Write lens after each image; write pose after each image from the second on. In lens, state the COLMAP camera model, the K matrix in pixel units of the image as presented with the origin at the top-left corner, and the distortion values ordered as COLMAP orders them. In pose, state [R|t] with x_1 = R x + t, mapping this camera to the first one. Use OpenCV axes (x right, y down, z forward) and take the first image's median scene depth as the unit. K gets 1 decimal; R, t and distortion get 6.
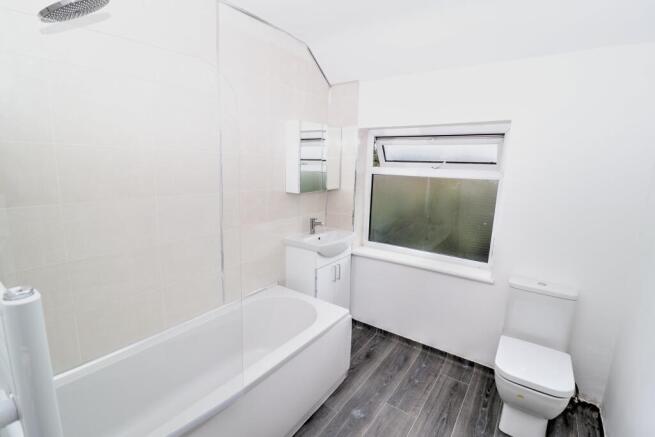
lens RADIAL K [[302.1, 0, 324.8], [0, 302.1, 211.8], [0, 0, 1]] dist [-0.013926, -0.000204]
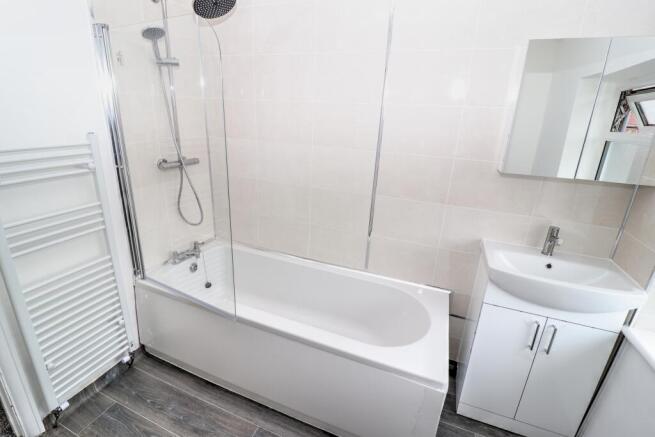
lens RADIAL K [[302.1, 0, 324.8], [0, 302.1, 211.8], [0, 0, 1]] dist [-0.013926, -0.000204]
pose [[0.239574, 0.297348, -0.924223, 0.365063], [-0.169232, 0.950162, 0.261825, -0.078183], [0.956015, 0.093681, 0.277954, 0.480013]]
